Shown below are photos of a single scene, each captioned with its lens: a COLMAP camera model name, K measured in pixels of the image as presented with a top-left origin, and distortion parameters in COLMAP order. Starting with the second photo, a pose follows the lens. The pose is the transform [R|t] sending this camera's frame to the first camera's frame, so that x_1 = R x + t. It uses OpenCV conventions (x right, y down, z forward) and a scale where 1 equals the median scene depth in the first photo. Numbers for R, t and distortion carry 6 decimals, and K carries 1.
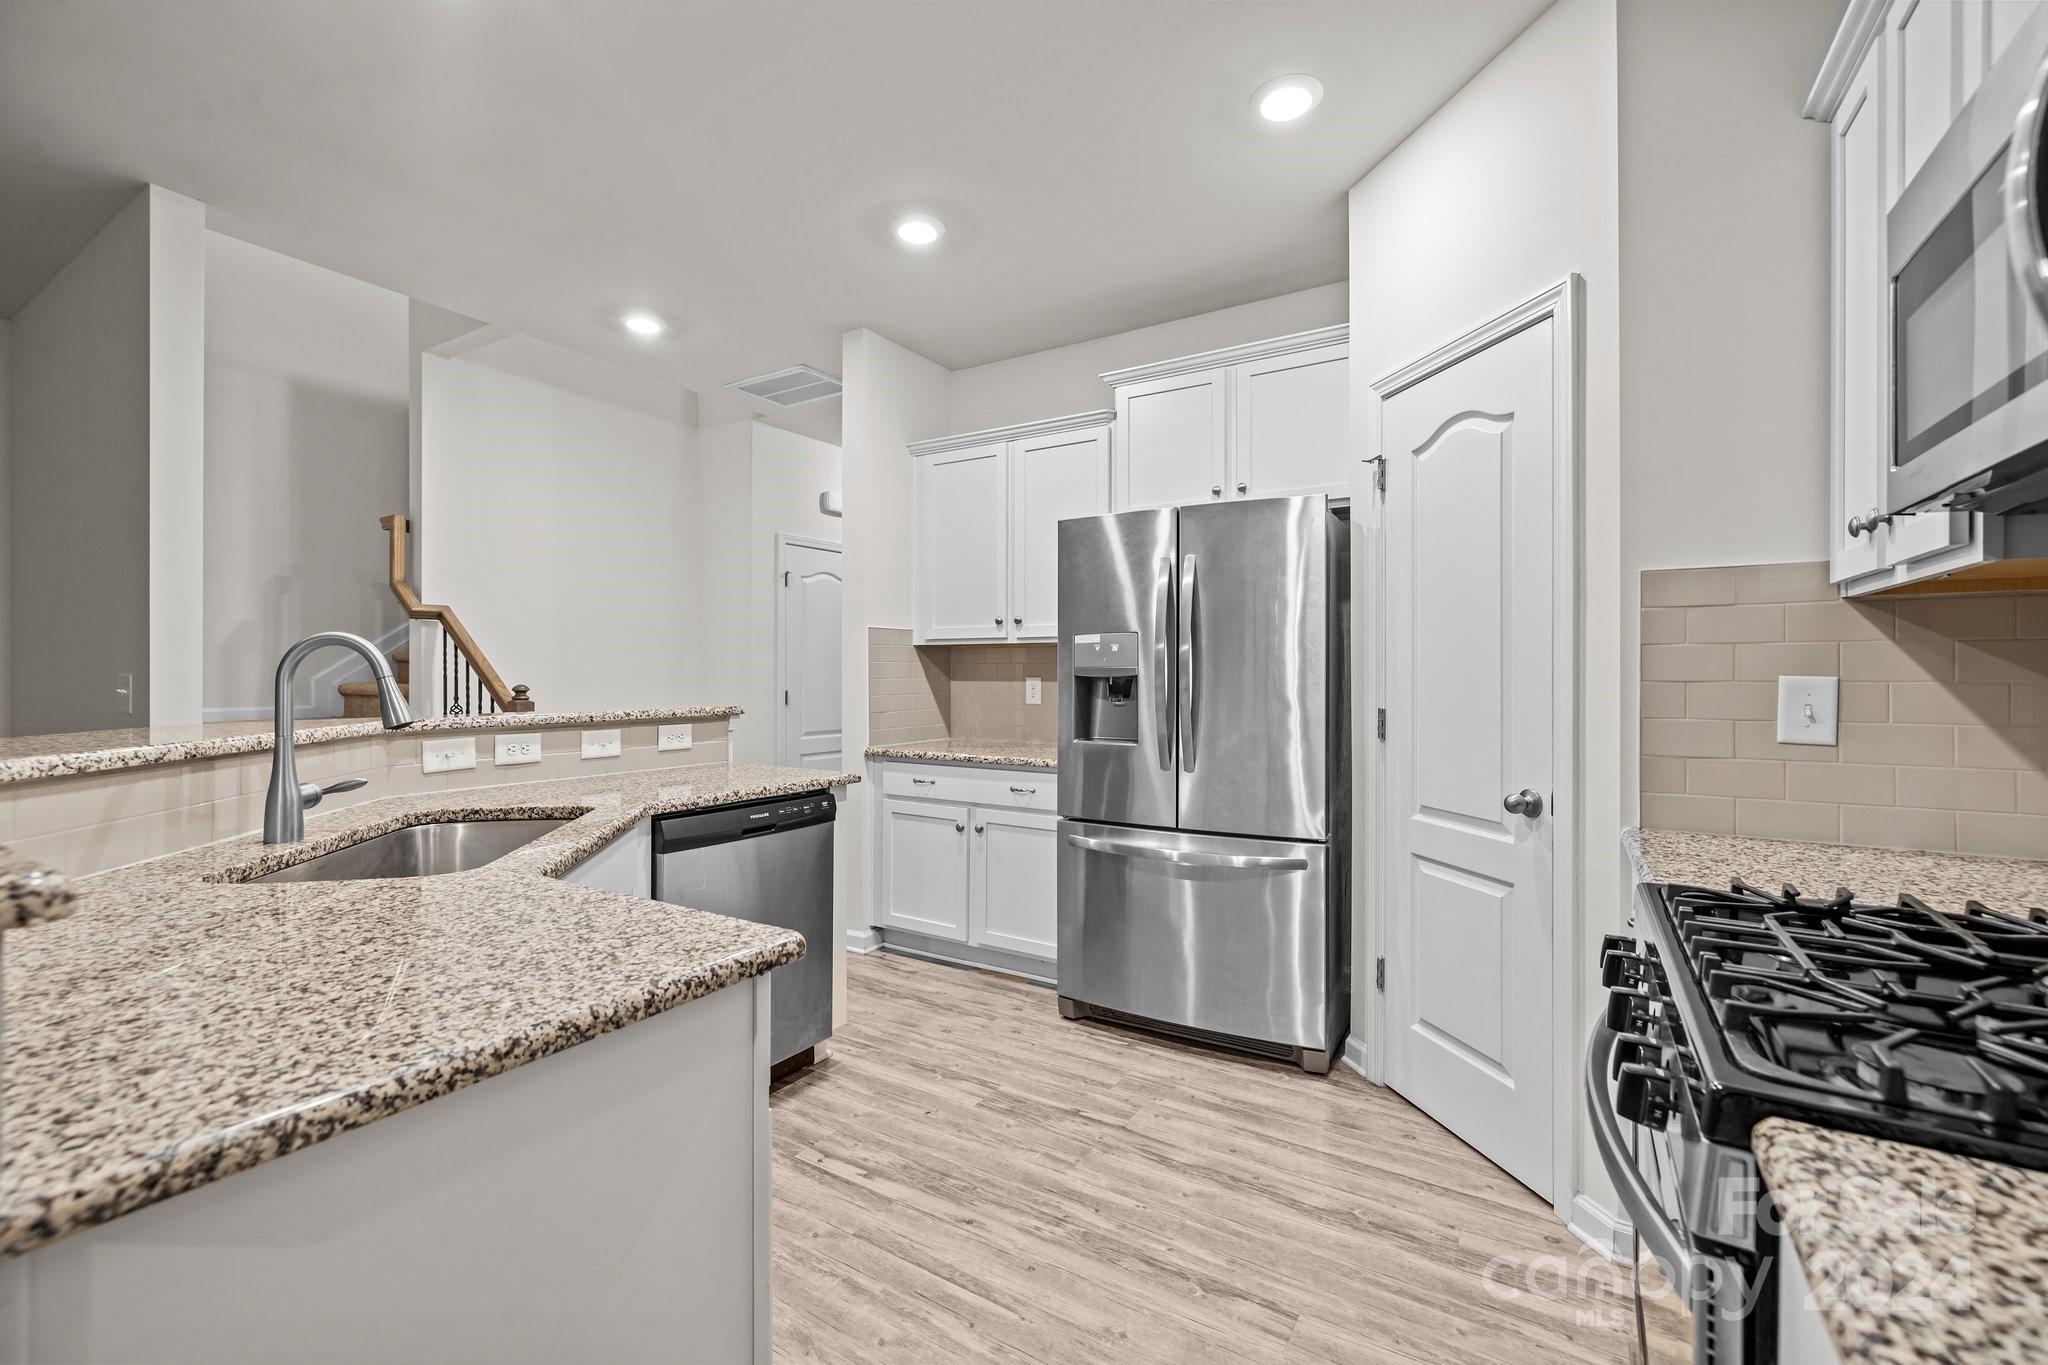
lens RADIAL K [[860.1, 0, 1016.6], [0, 860.1, 674.6], [0, 0, 1]] dist [0.000106, -0.000140]
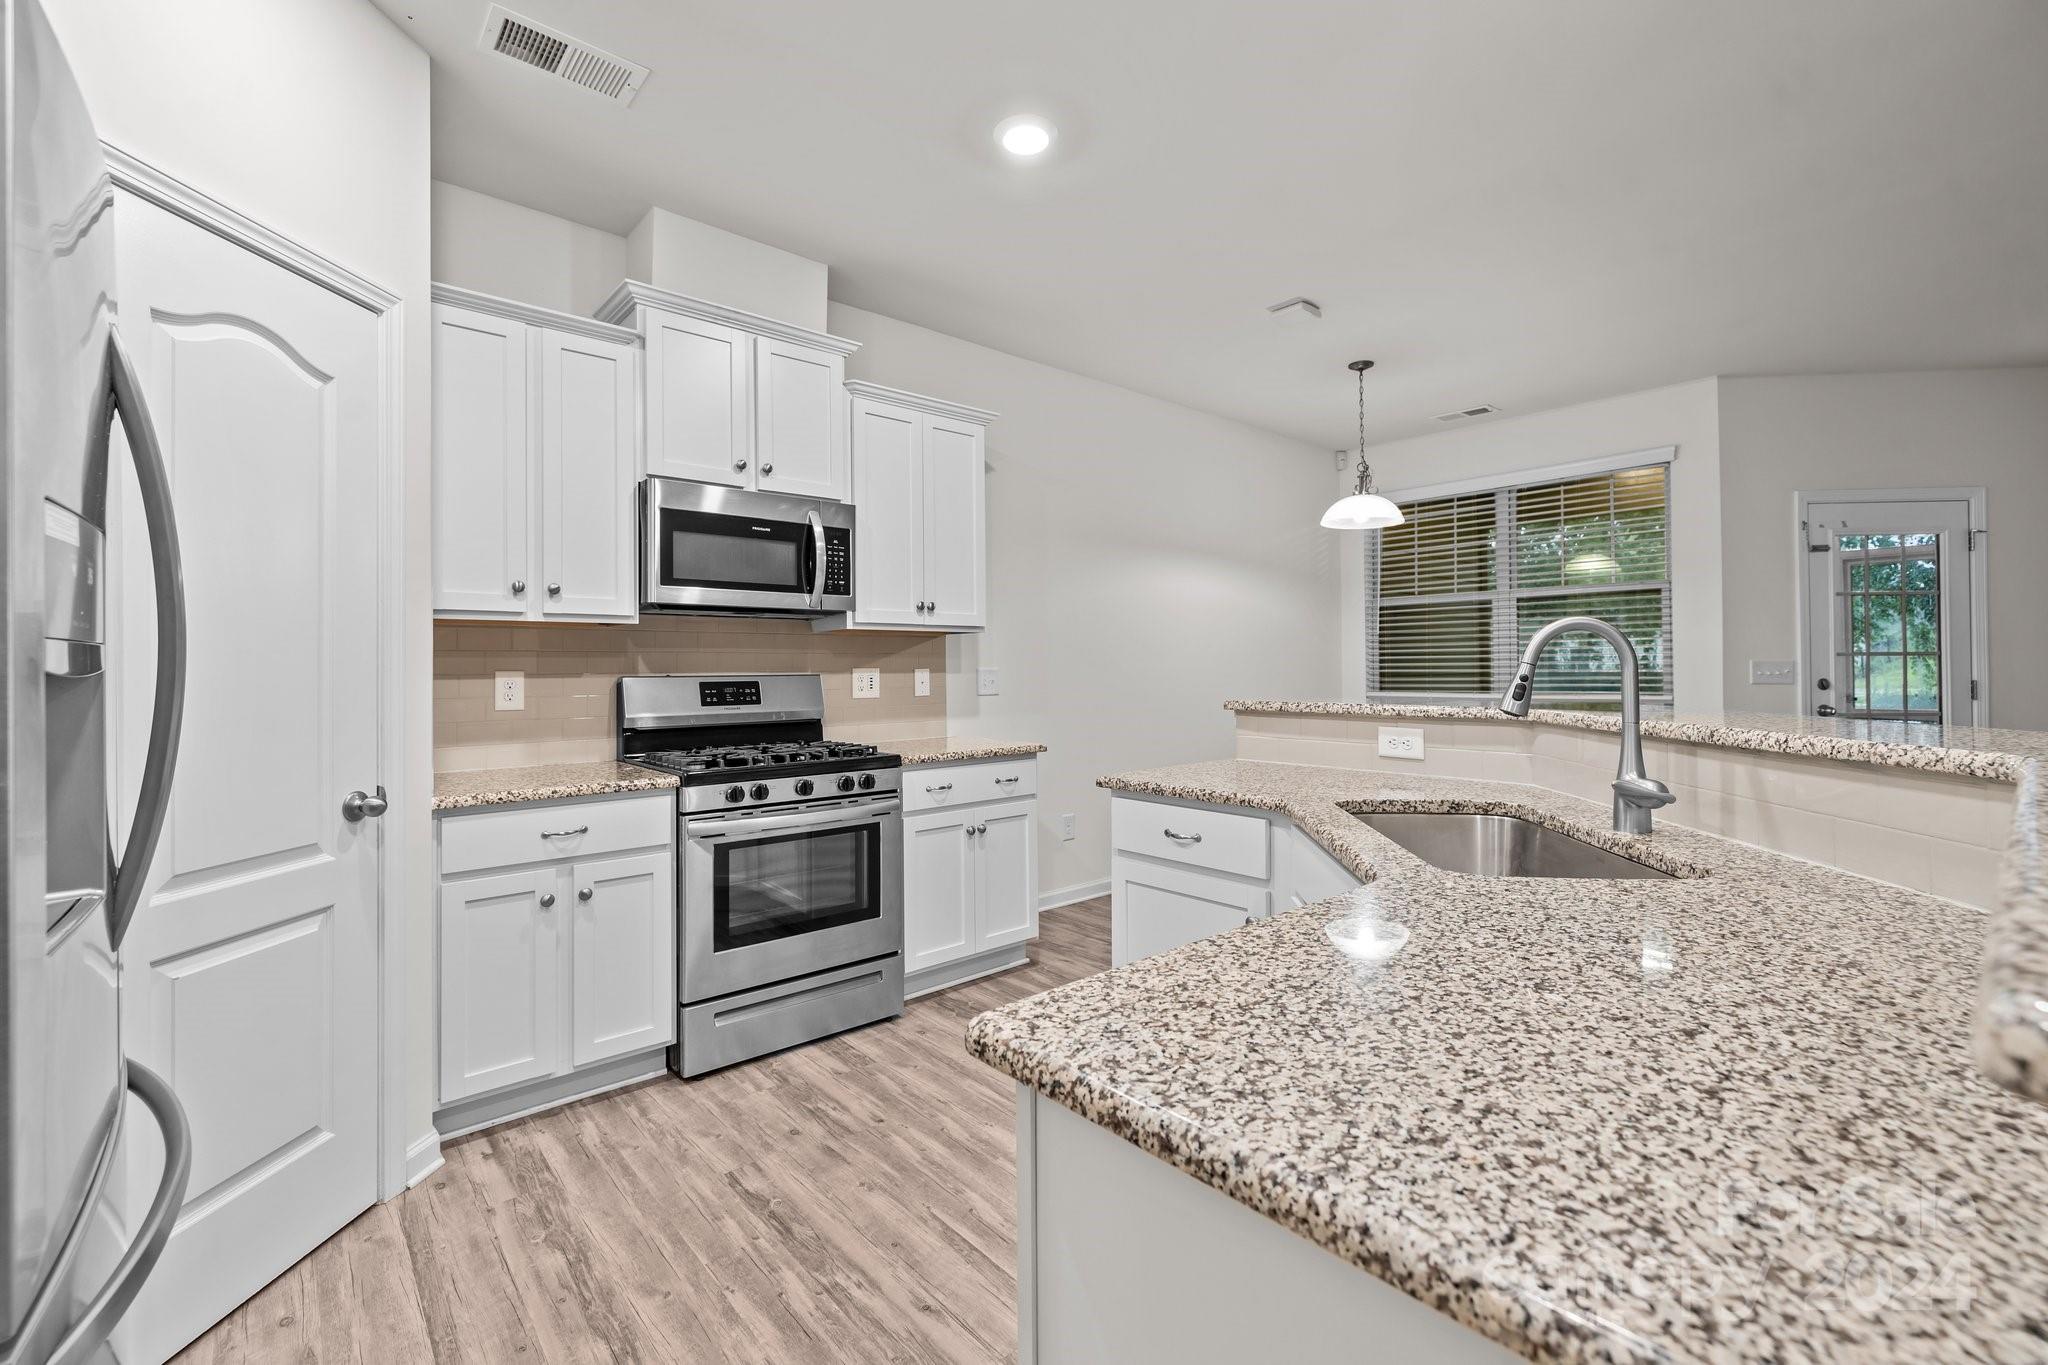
lens RADIAL K [[876.2, 0, 1024.6], [0, 876.2, 655.4], [0, 0, 1]] dist [-0.001652, 0.000244]
pose [[-0.958783, 0.011361, 0.283913, -0.293641], [0.007567, 0.999867, -0.014456, 0.002890], [-0.284039, -0.011712, -0.958741, 1.325819]]
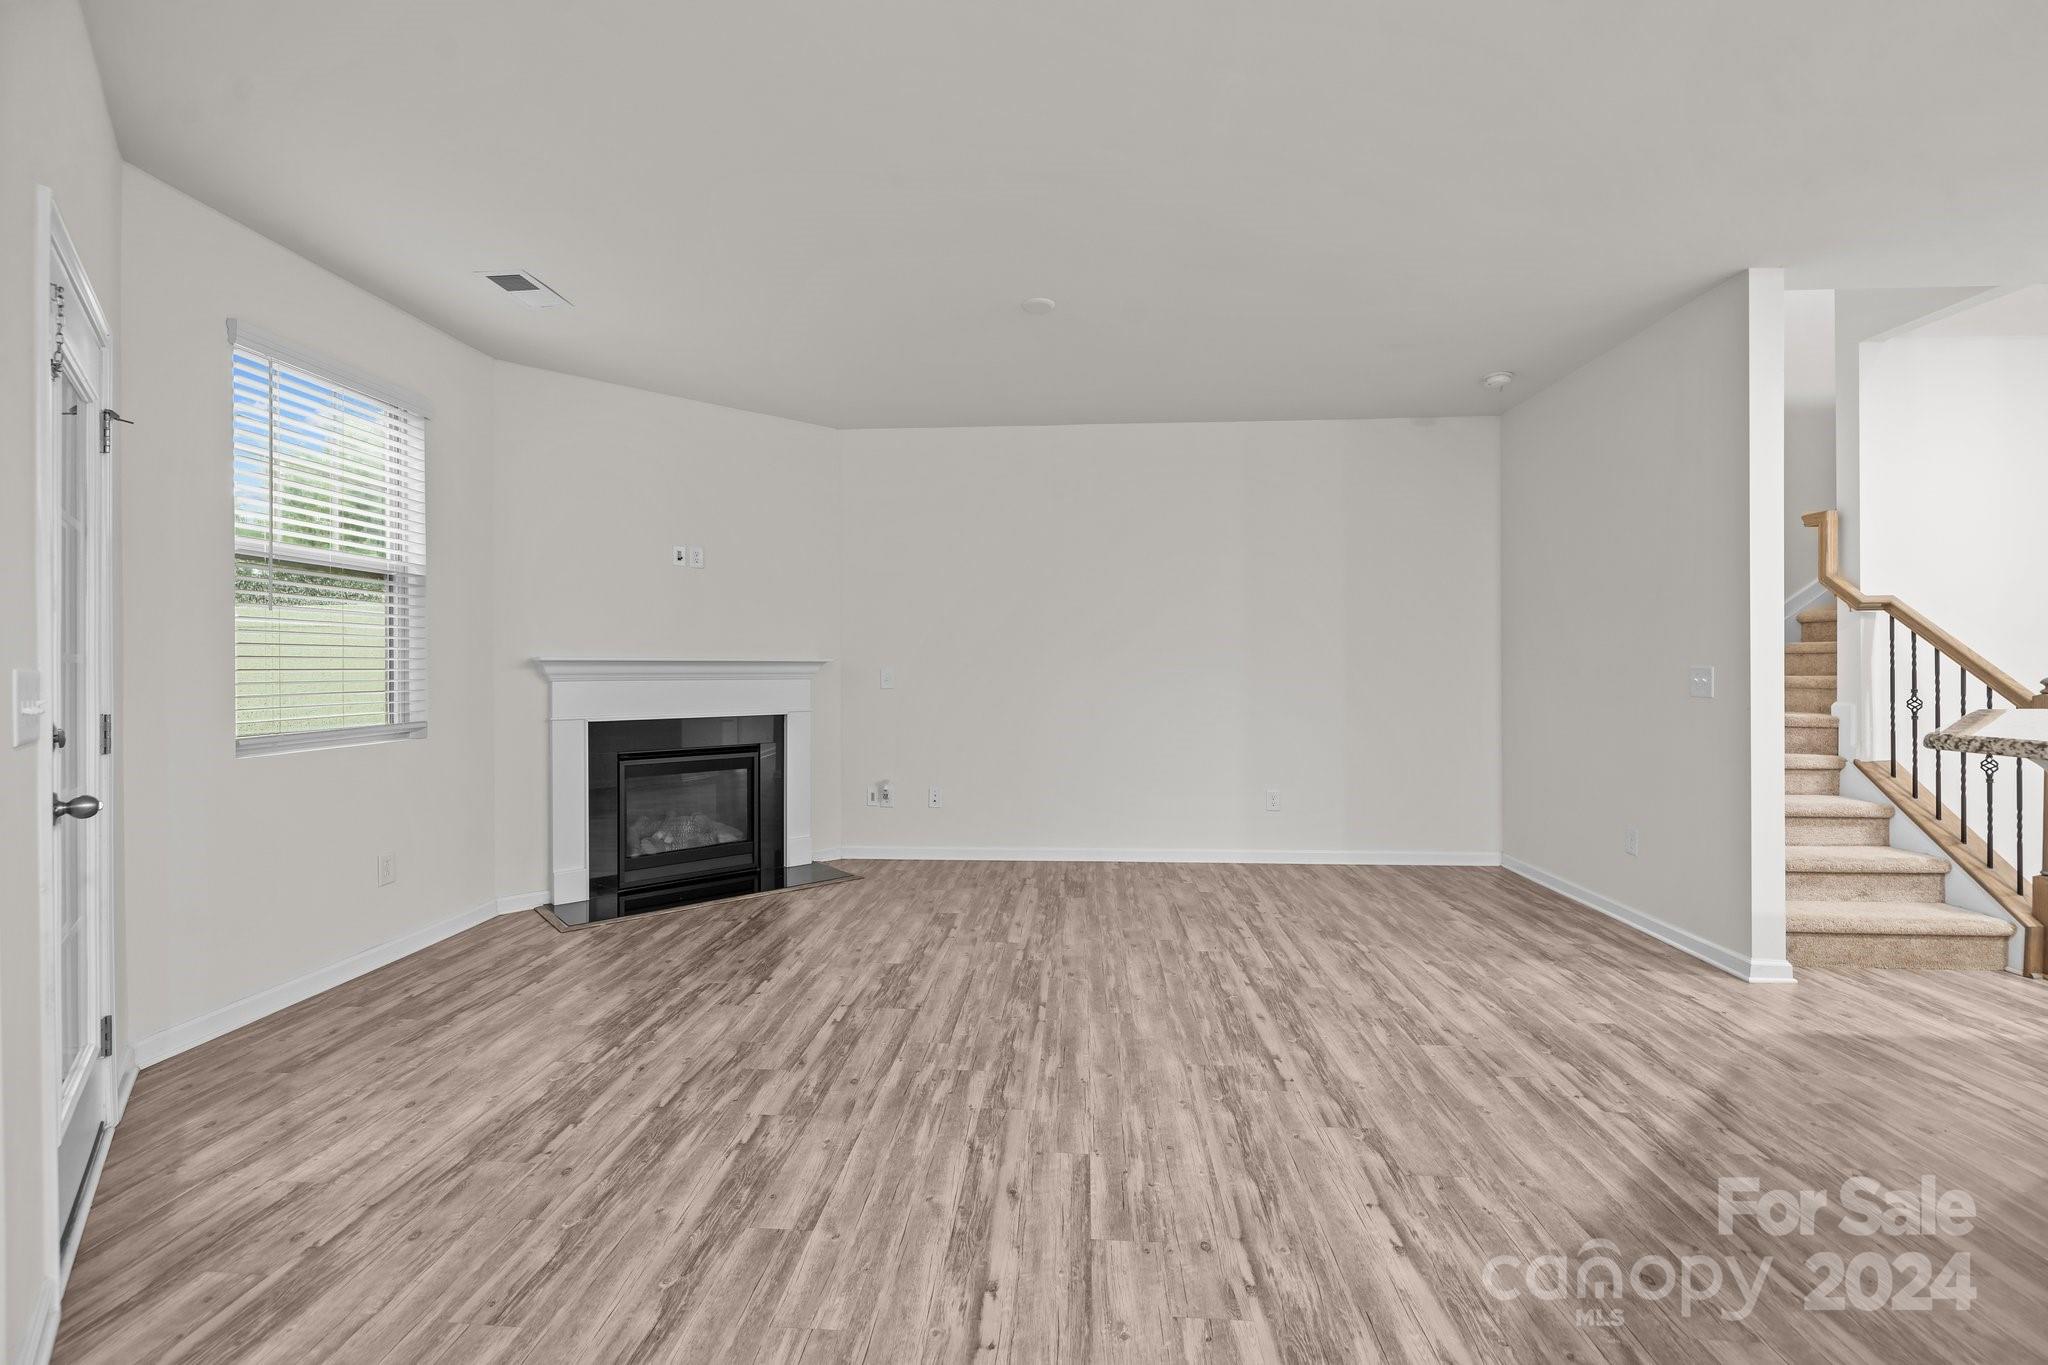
lens RADIAL K [[872.1, 0, 1018.3], [0, 872.1, 667.1], [0, 0, 1]] dist [-0.000033, -0.000435]
pose [[0.477910, -0.003569, -0.878402, -0.424914], [0.003779, 0.999991, -0.002007, -0.001508], [0.878401, -0.002361, 0.477919, -0.537132]]
